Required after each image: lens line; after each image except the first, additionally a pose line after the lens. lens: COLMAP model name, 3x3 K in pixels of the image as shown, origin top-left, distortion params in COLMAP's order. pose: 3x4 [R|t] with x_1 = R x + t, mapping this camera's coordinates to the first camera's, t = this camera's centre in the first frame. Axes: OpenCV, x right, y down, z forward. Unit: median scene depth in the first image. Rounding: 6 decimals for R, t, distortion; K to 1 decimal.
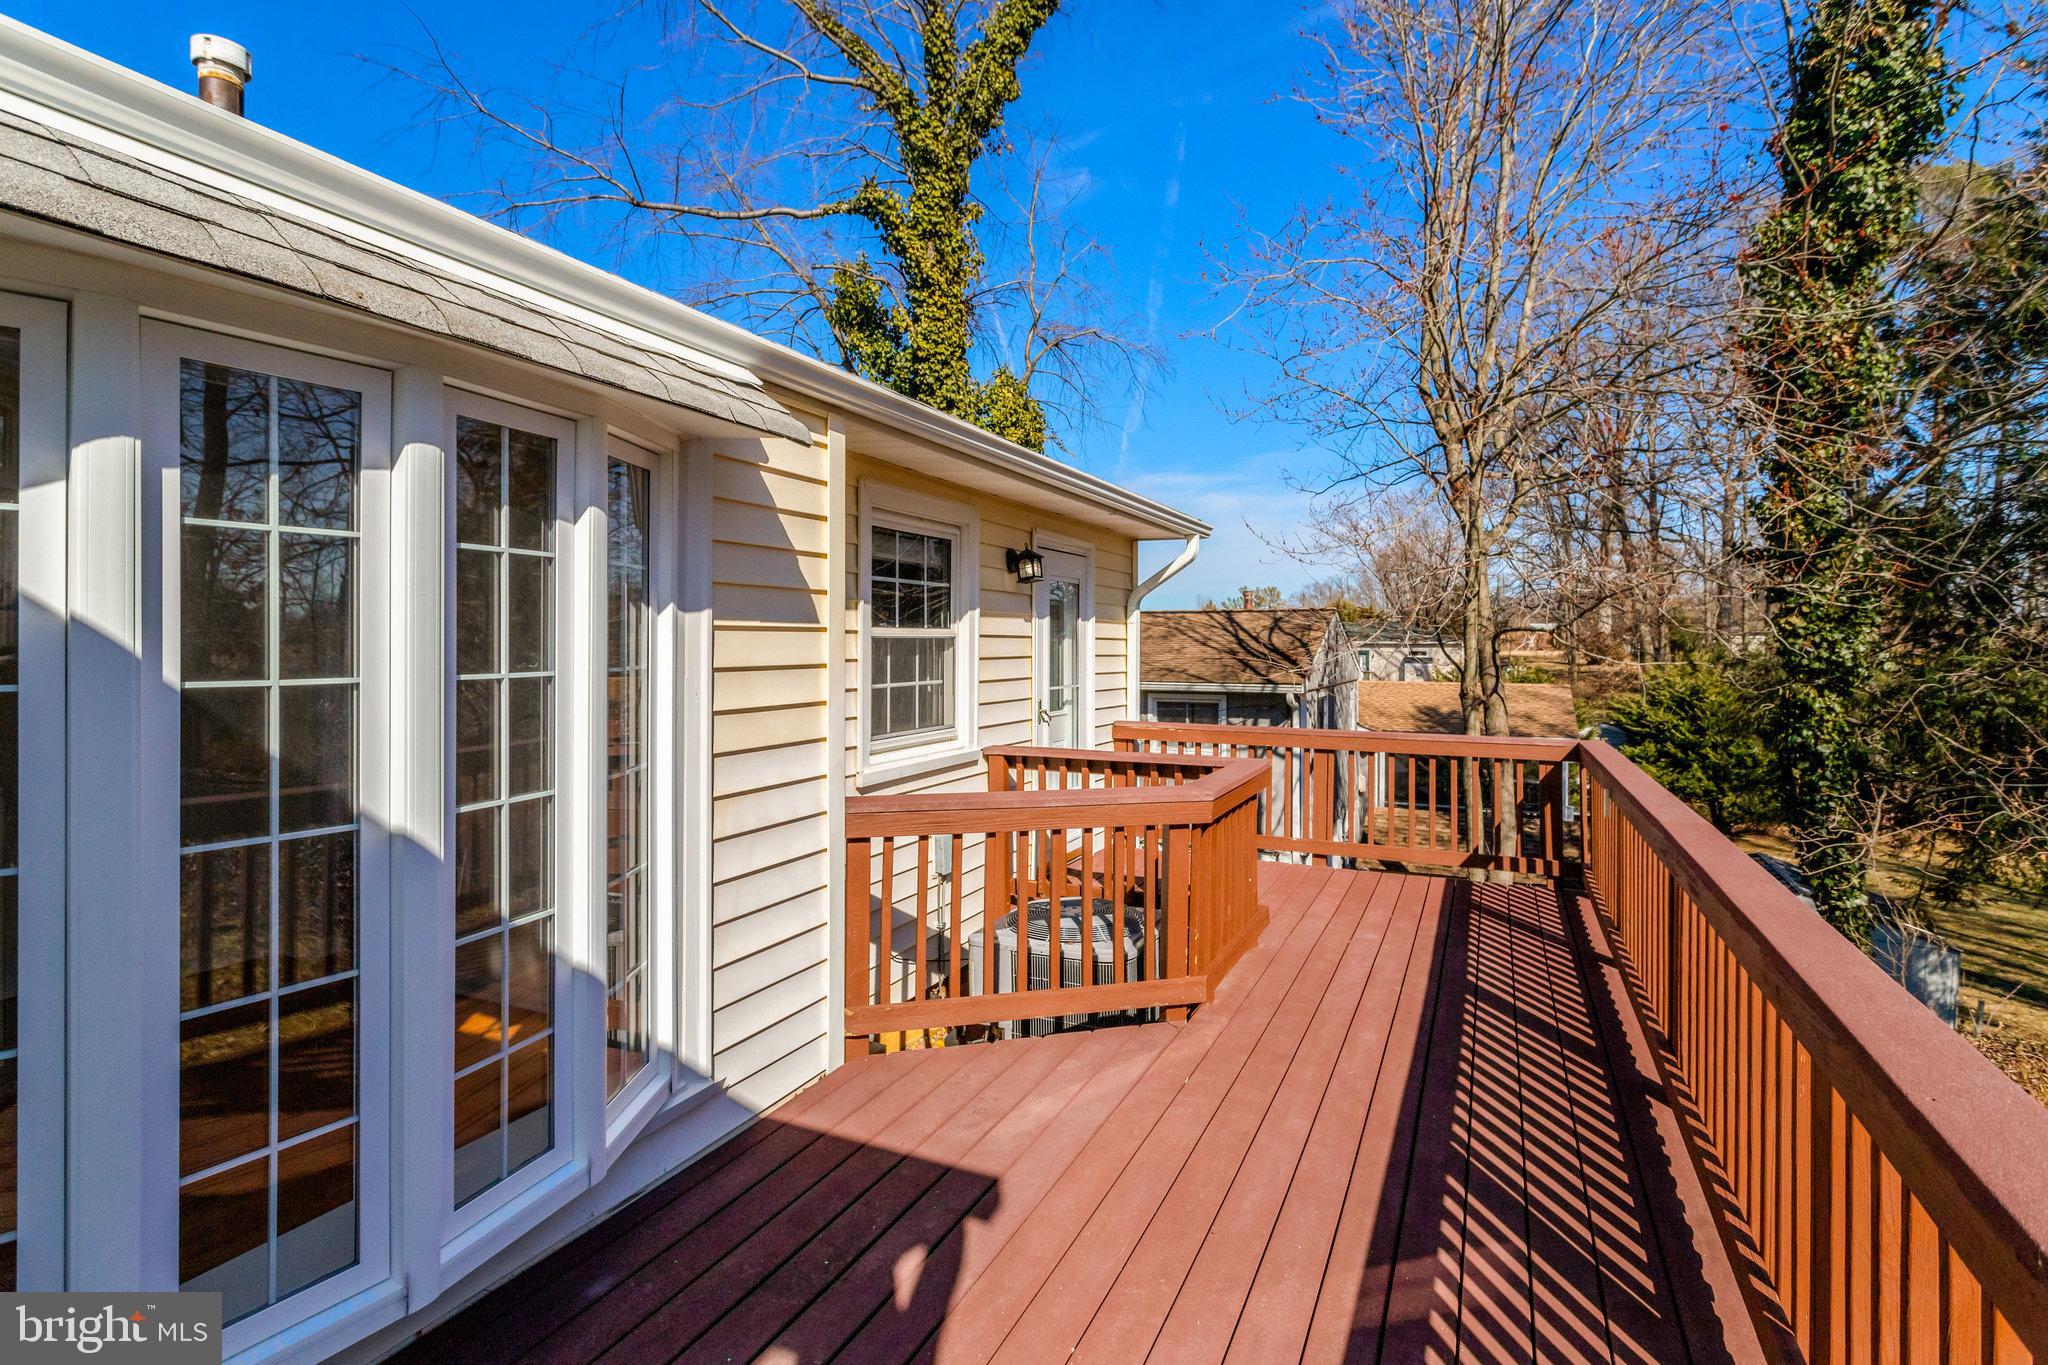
lens RADIAL K [[982.6, 0, 1008.2], [0, 982.6, 641.7], [0, 0, 1]] dist [0.002571, 0.001134]
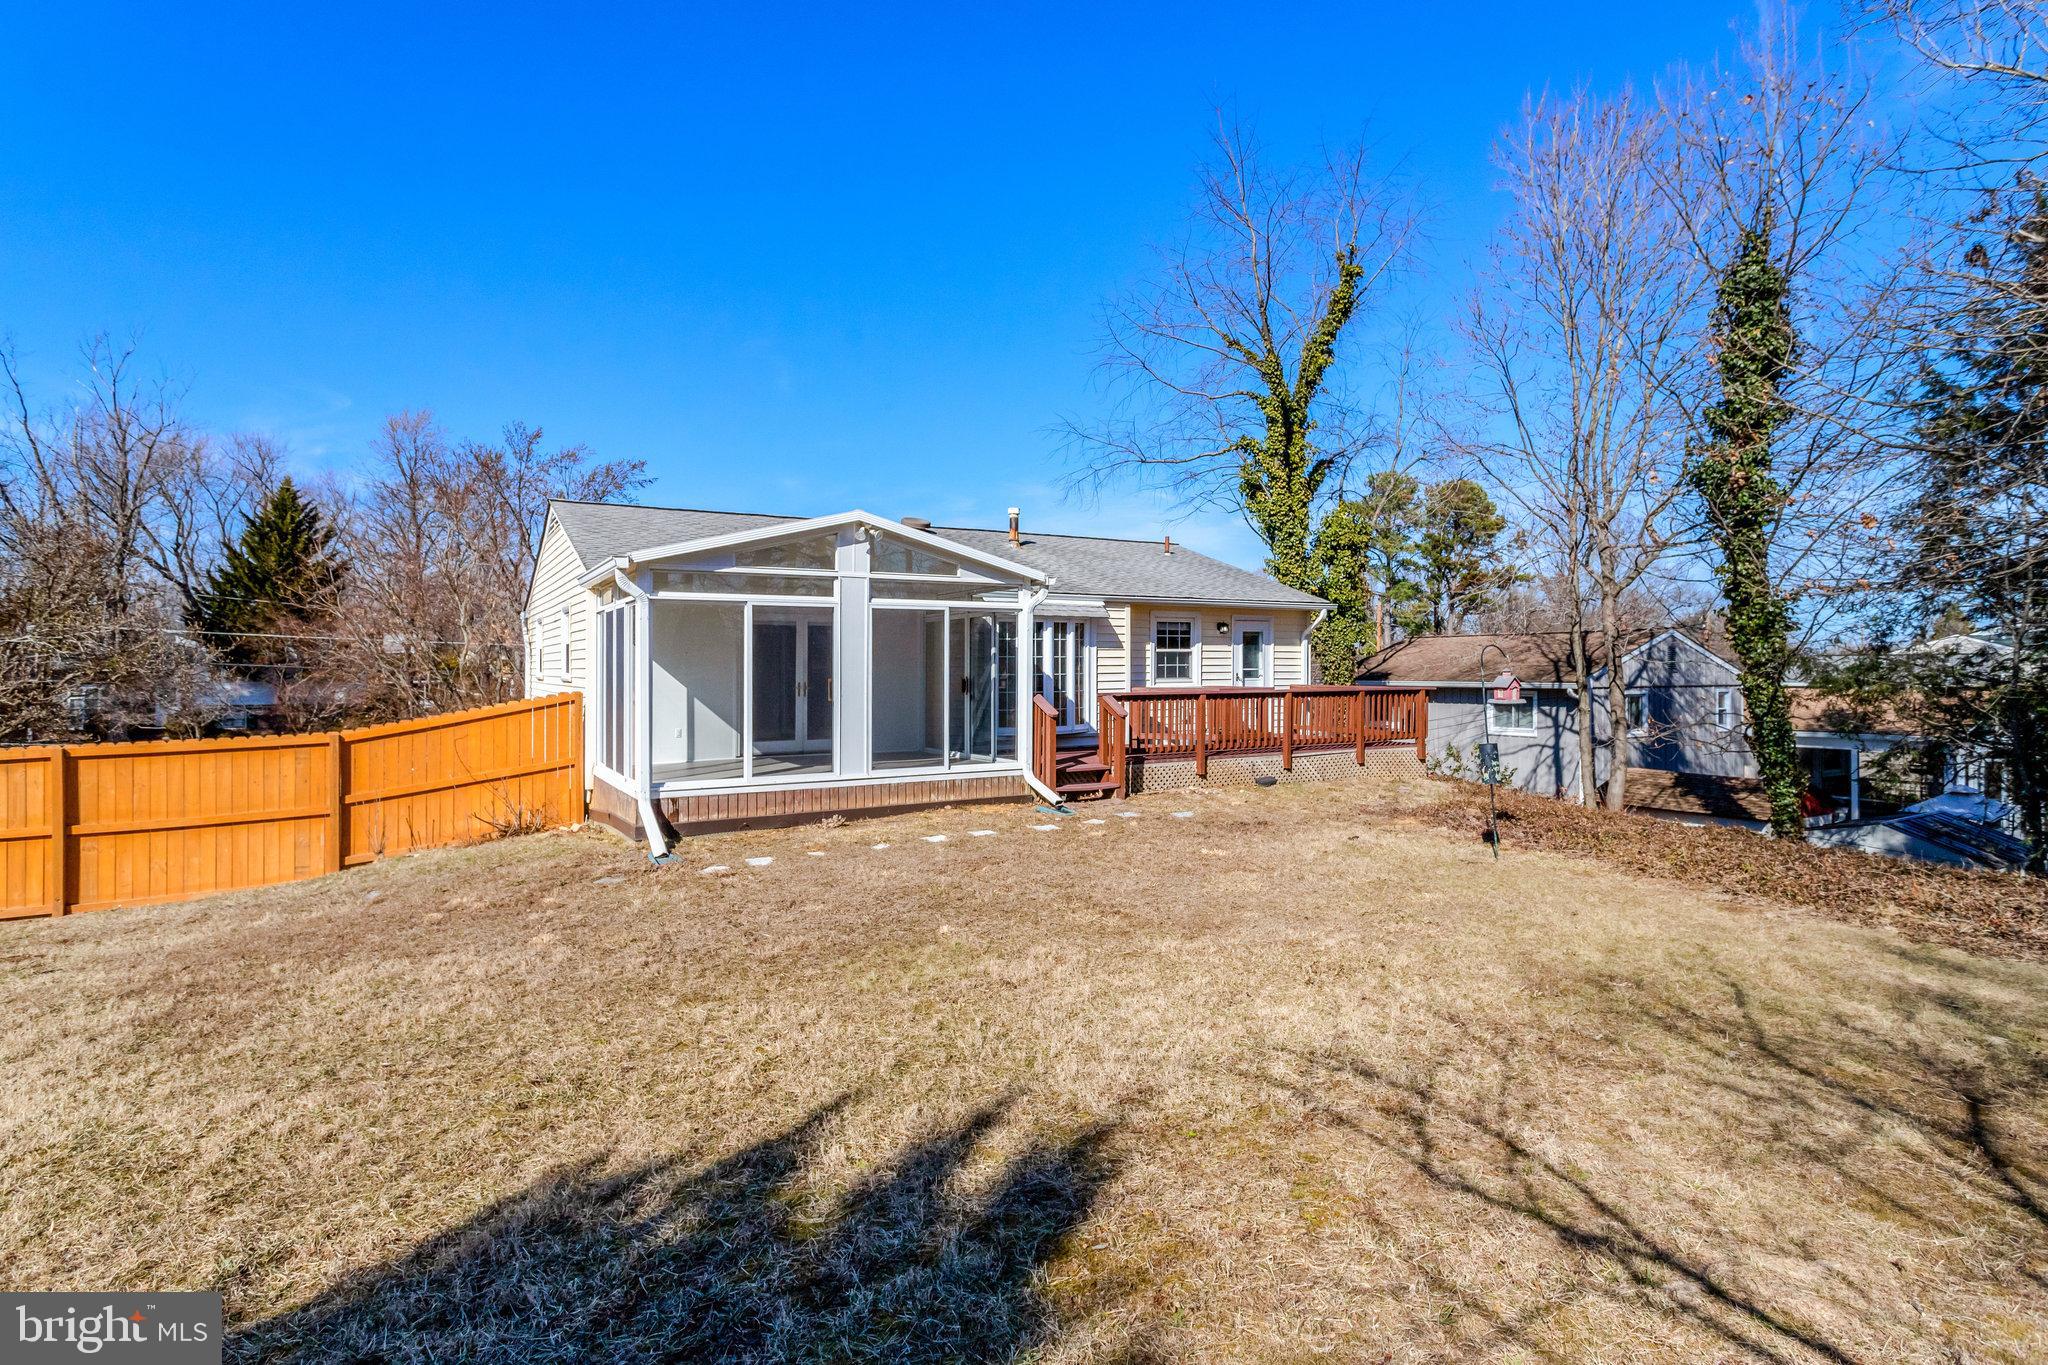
lens RADIAL K [[1066.7, 0, 1042.6], [0, 1066.7, 664.2], [0, 0, 1]] dist [-0.001071, 0.000534]
pose [[0.843402, -0.003778, -0.537270, 1.404827], [0.004930, 0.999988, 0.000708, 0.032167], [0.537261, -0.003246, 0.843410, -2.222823]]
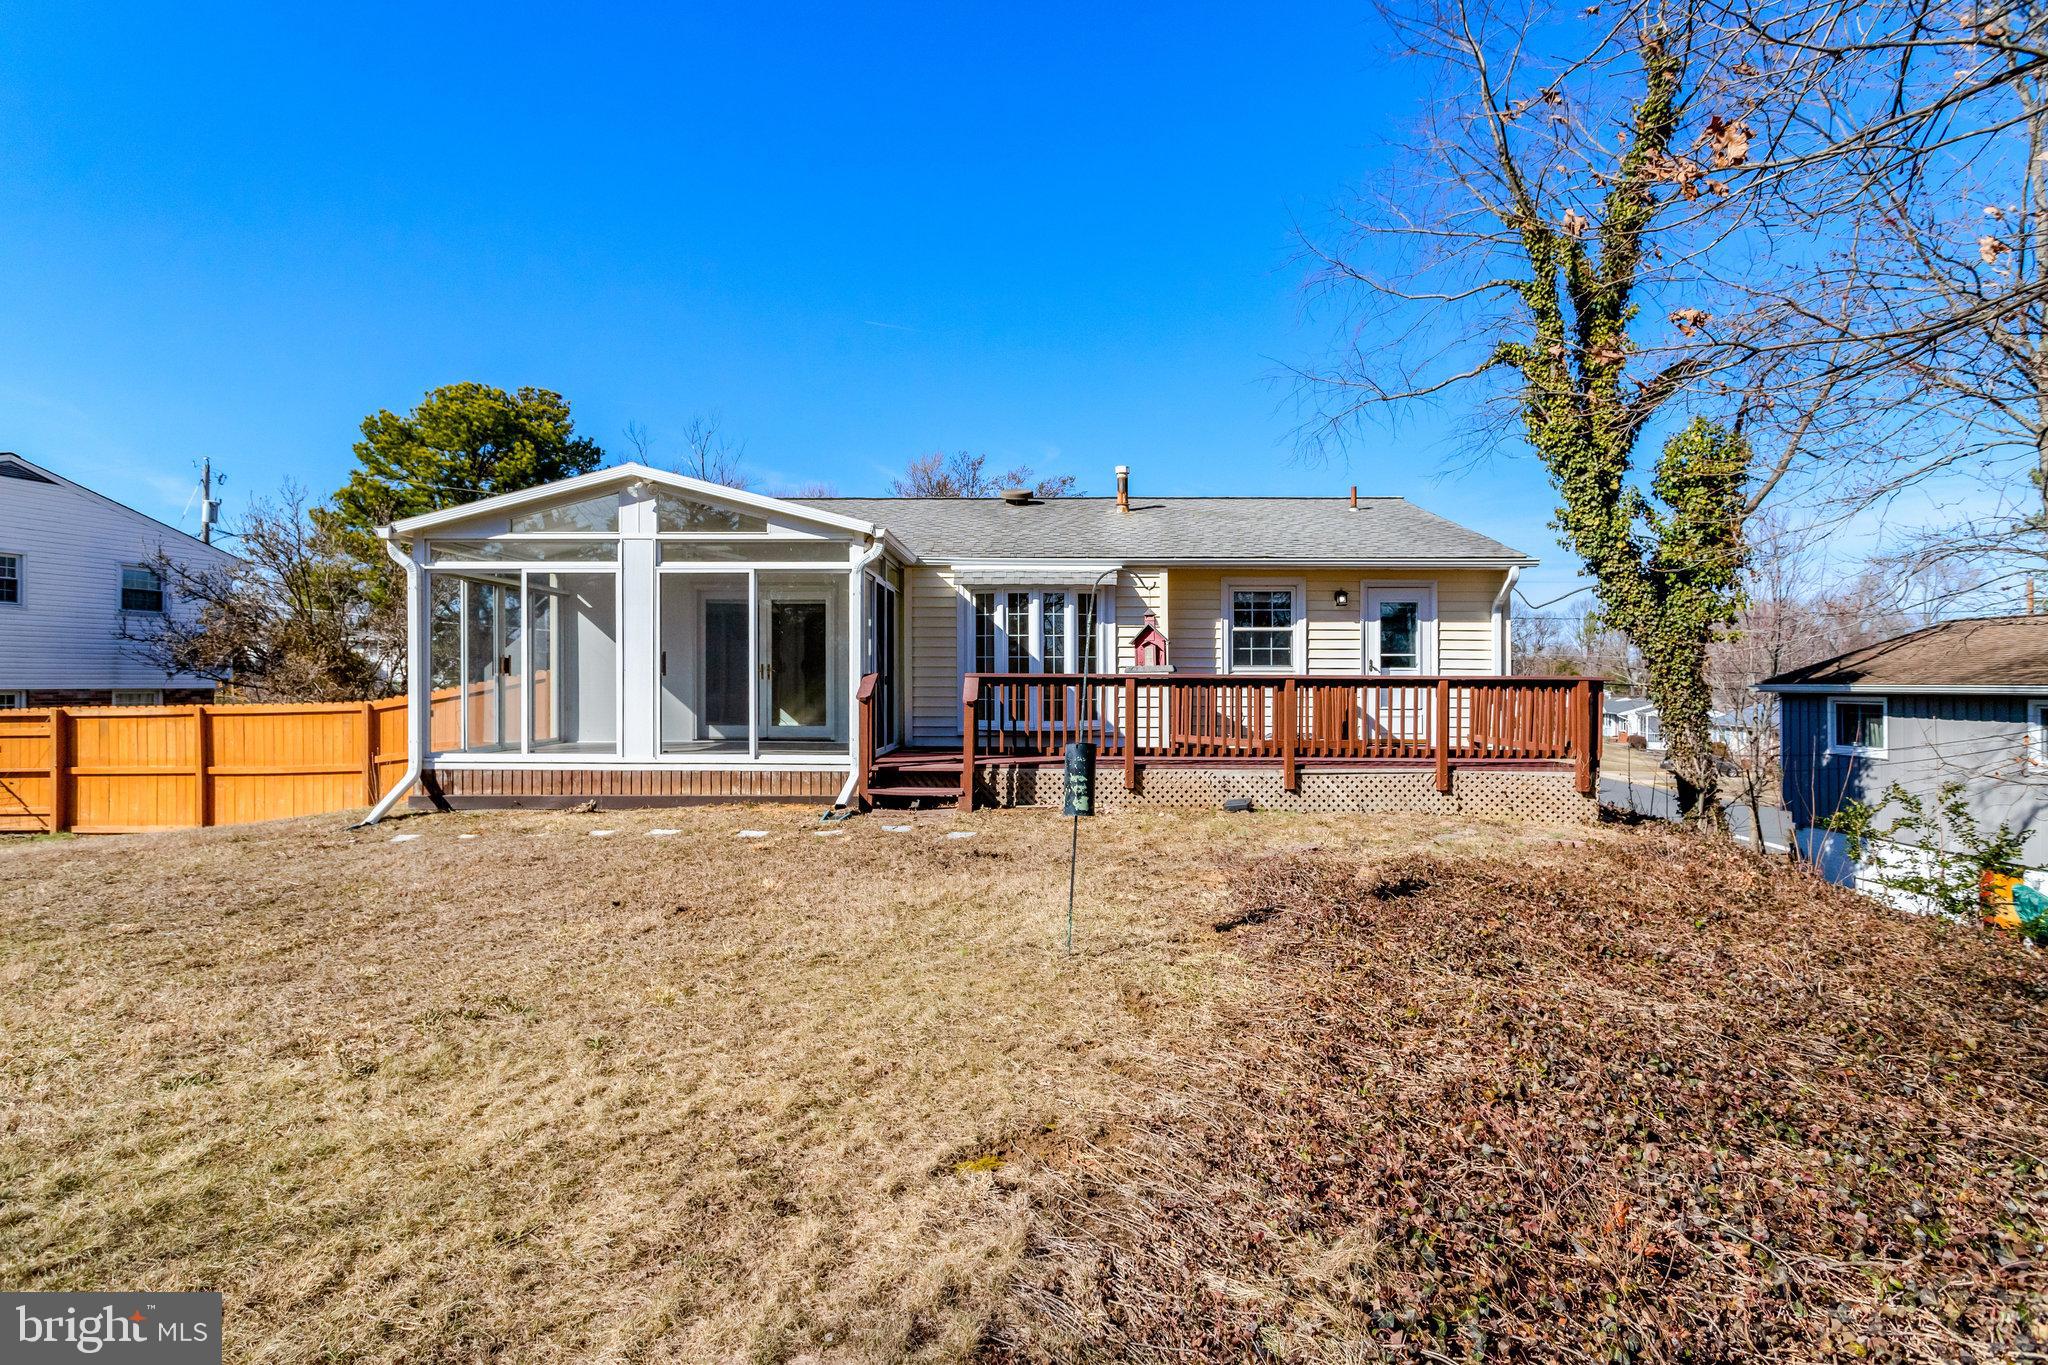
lens RADIAL K [[1045.6, 0, 1011.8], [0, 1045.6, 665.5], [0, 0, 1]] dist [-0.000902, 0.000163]
pose [[0.424217, -0.009002, -0.905516, 1.966060], [-0.001205, 0.999944, -0.010506, 0.108786], [0.905560, 0.005548, 0.424182, -0.730868]]
